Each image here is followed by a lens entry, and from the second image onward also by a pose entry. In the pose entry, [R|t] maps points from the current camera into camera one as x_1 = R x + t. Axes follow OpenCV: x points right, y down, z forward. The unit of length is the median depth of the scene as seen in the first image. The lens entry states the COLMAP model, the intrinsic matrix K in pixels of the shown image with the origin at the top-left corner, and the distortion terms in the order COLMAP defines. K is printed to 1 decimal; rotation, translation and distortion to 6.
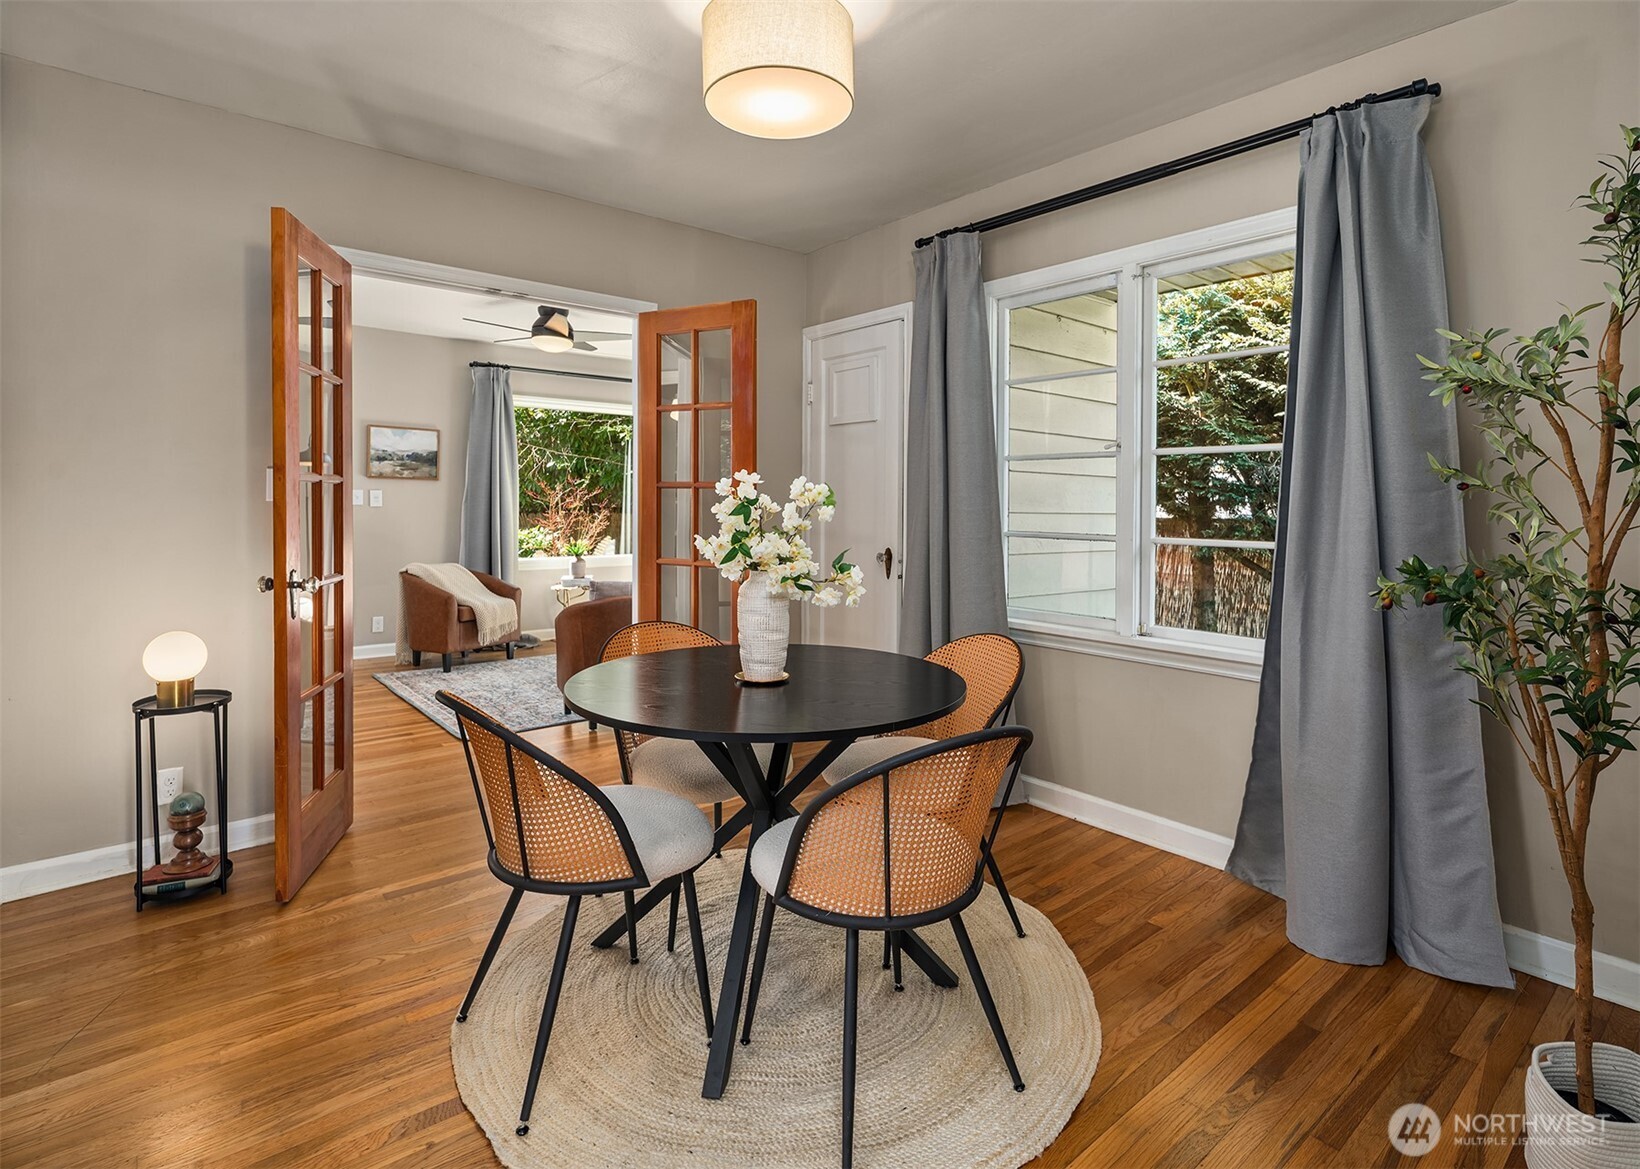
lens RADIAL K [[832.9, 0, 869.5], [0, 832.9, 537.6], [0, 0, 1]] dist [-0.004841, 0.000168]
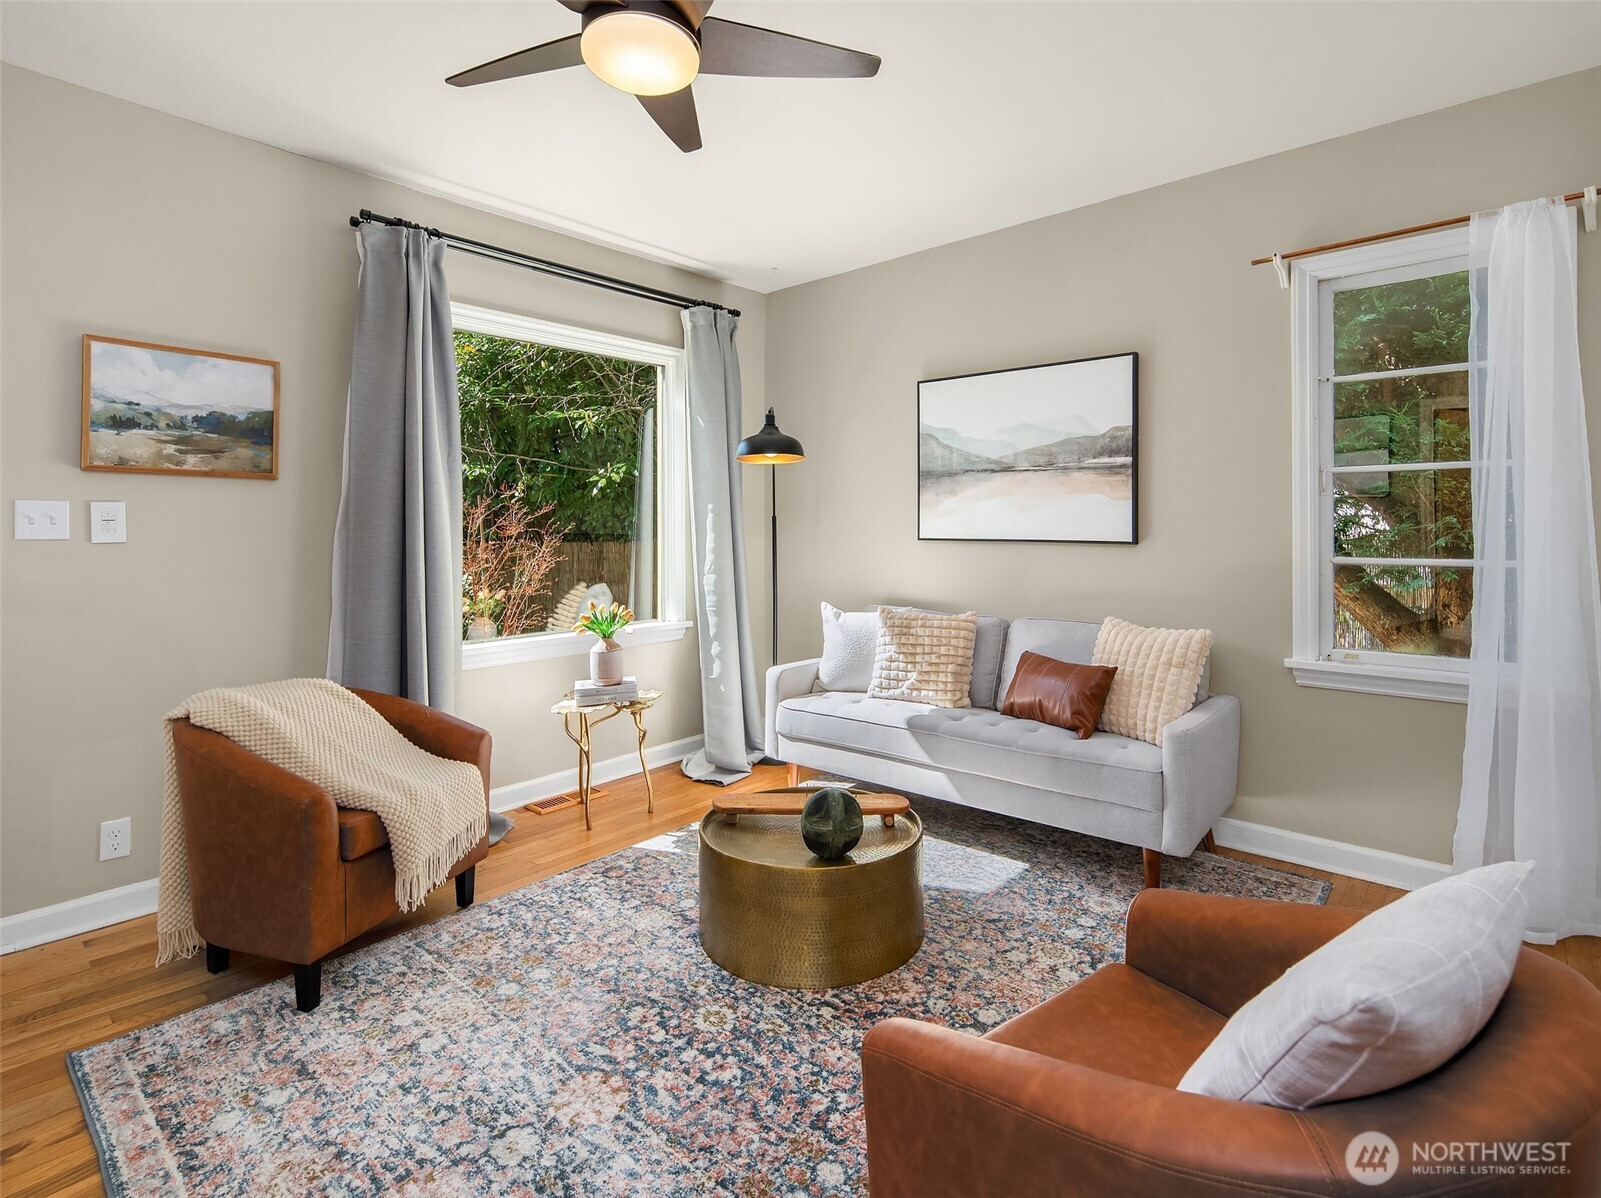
lens RADIAL K [[827.3, 0, 818.7], [0, 827.3, 543.7], [0, 0, 1]] dist [0.002181, -0.002195]
pose [[0.994041, -0.018523, 0.107426, -0.308445], [0.021063, 0.999524, -0.022554, -0.022223], [-0.106957, 0.024682, 0.993957, 0.587834]]
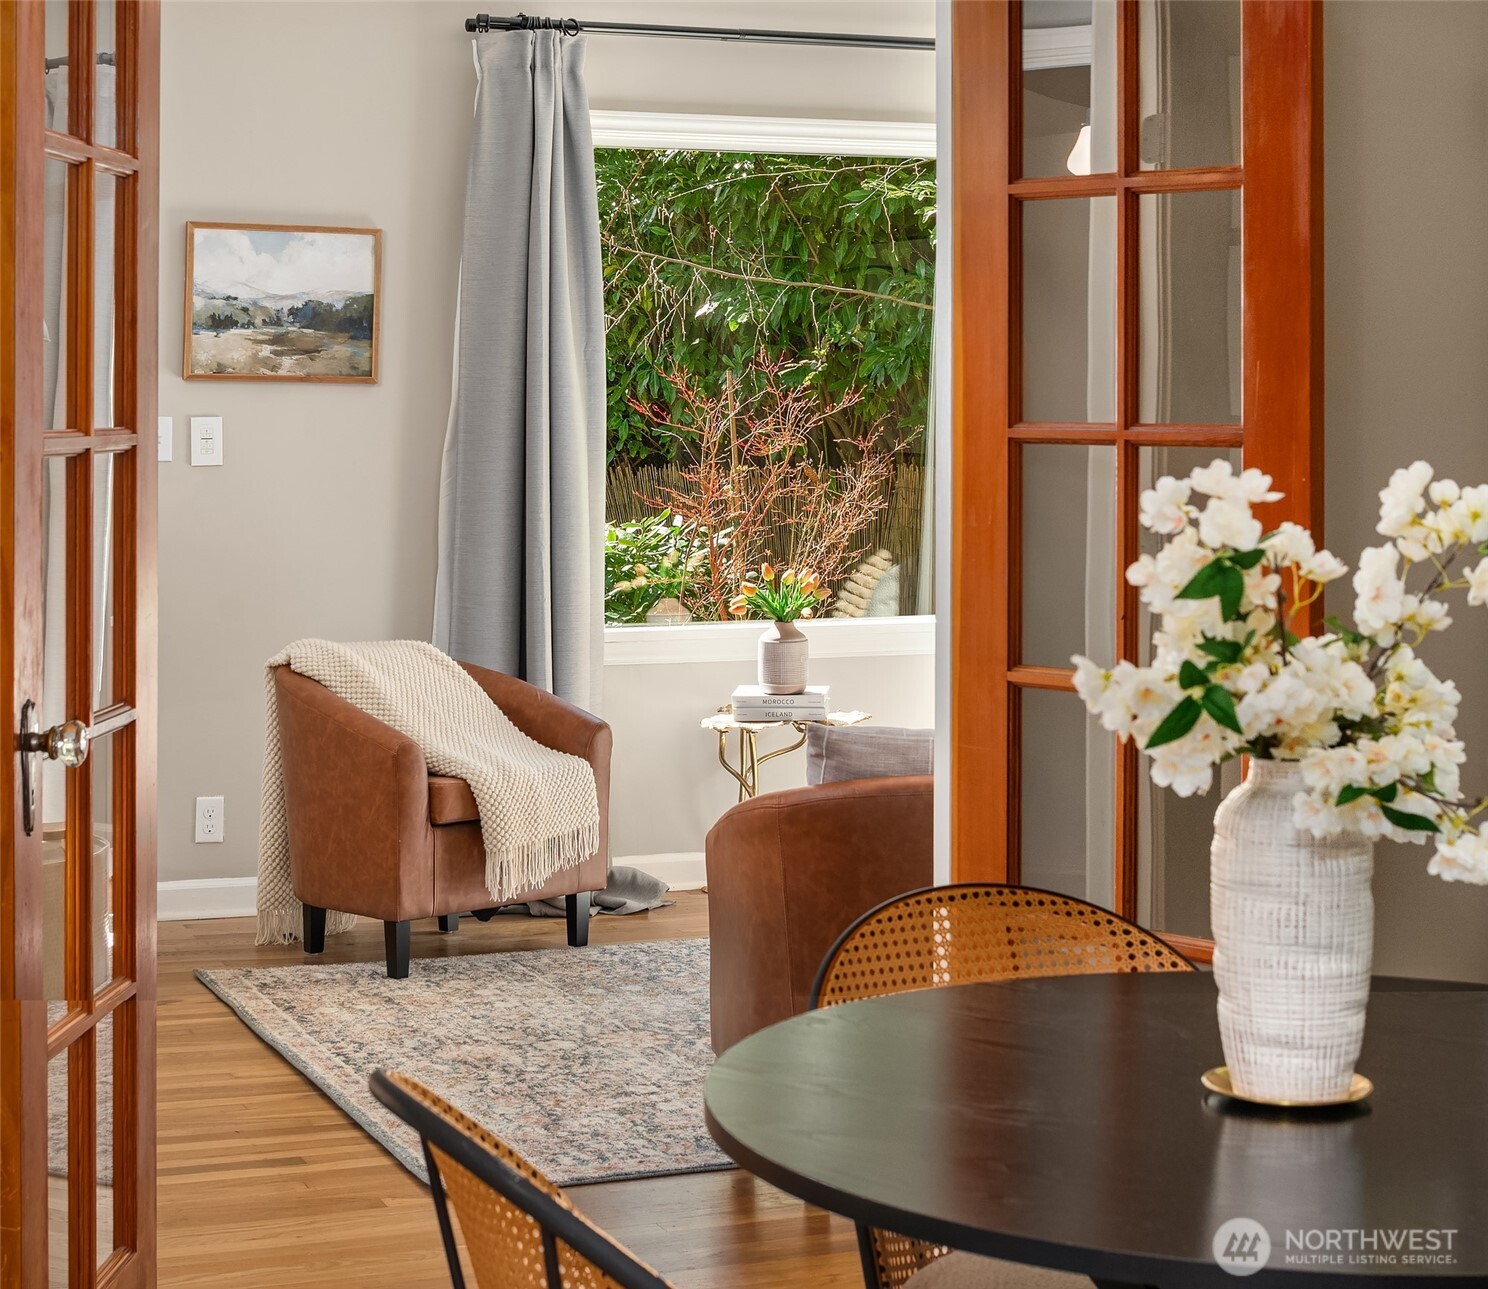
lens RADIAL K [[2936.8, 0, 740.3], [0, 2936.8, 635.7], [0, 0, 1]] dist [-0.056251, 0.000000]
pose [[0.938071, 0.017574, -0.345998, 0.011131], [-0.007639, 0.999519, 0.030059, -0.007181], [0.346360, -0.025554, 0.937754, -0.023481]]
